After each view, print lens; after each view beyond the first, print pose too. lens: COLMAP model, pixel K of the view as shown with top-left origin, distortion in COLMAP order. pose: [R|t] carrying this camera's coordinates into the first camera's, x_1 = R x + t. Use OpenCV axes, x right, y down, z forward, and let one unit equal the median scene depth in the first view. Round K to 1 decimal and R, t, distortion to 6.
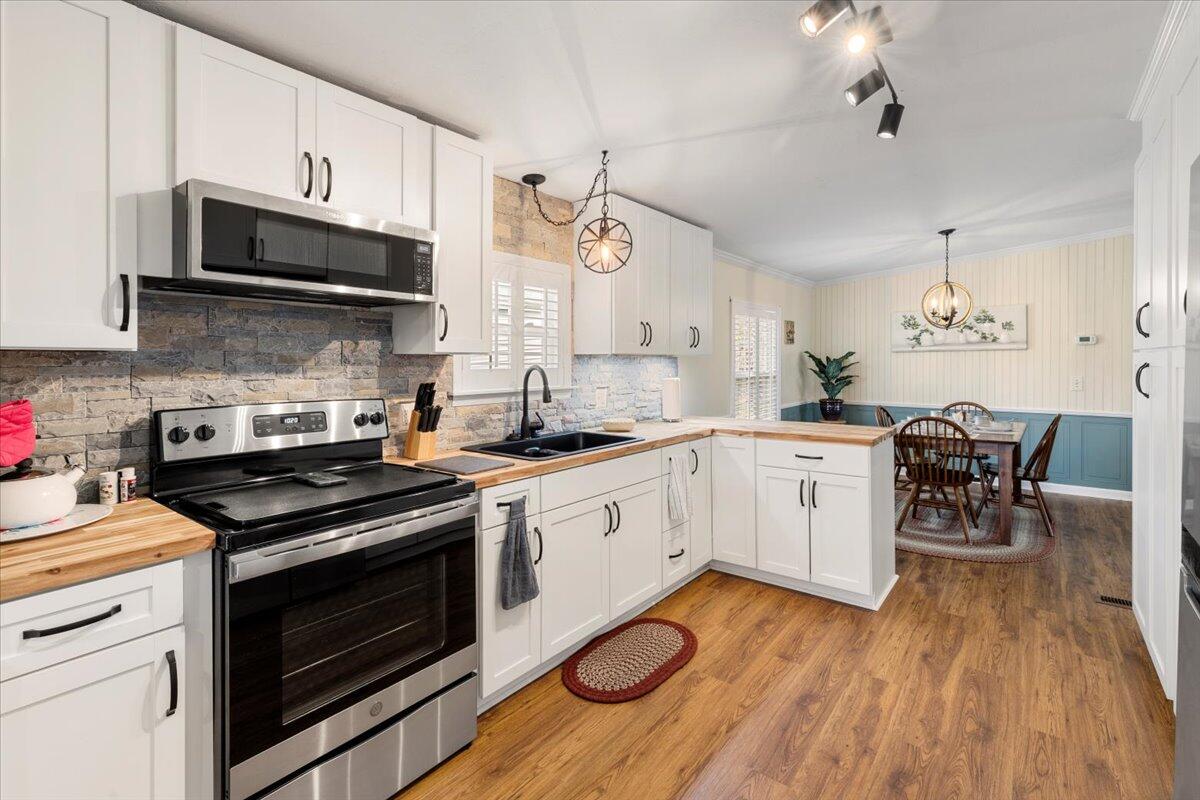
lens RADIAL K [[550.2, 0, 596.9], [0, 550.2, 362.3], [0, 0, 1]] dist [0.000510, -0.000195]
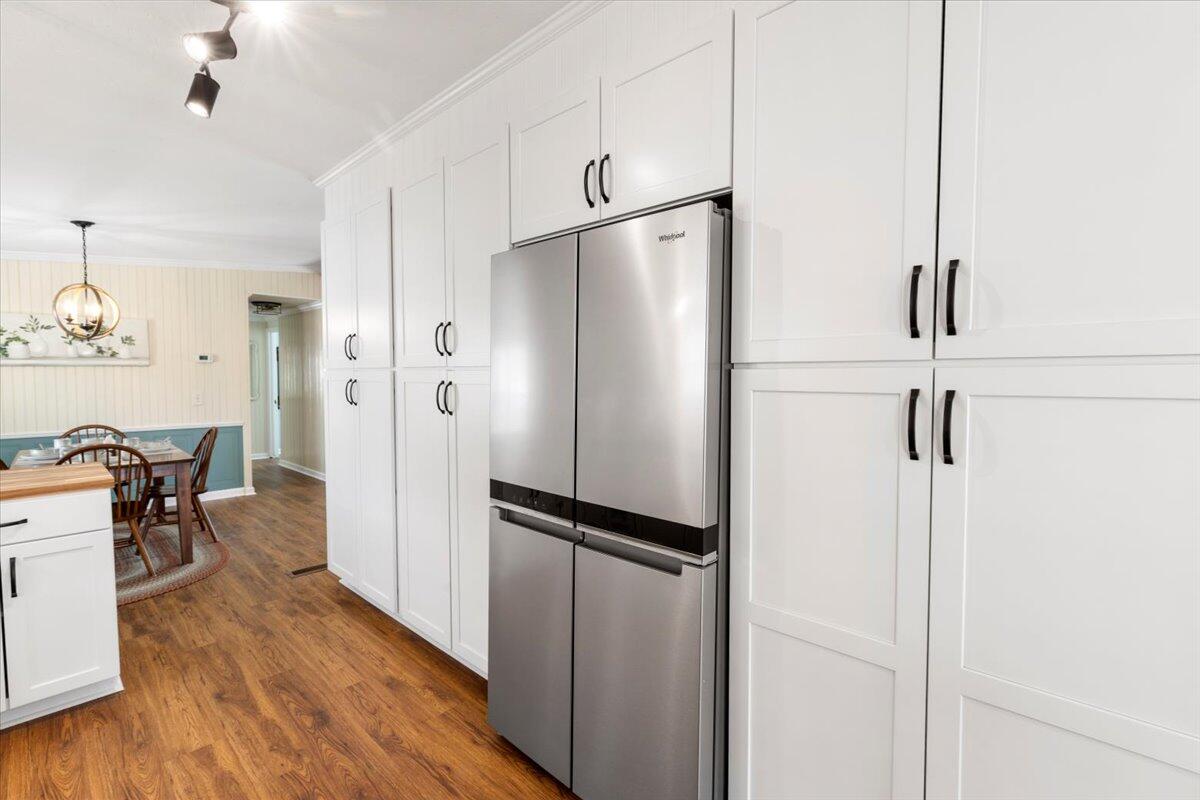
lens RADIAL K [[531.3, 0, 600.0], [0, 531.3, 400.0], [0, 0, 1]] dist [0.001202, 0.000185]
pose [[0.075908, -0.042292, 0.996218, -0.192793], [0.002721, 0.999105, 0.042208, -0.001701], [-0.997111, -0.000494, 0.075955, 0.247200]]
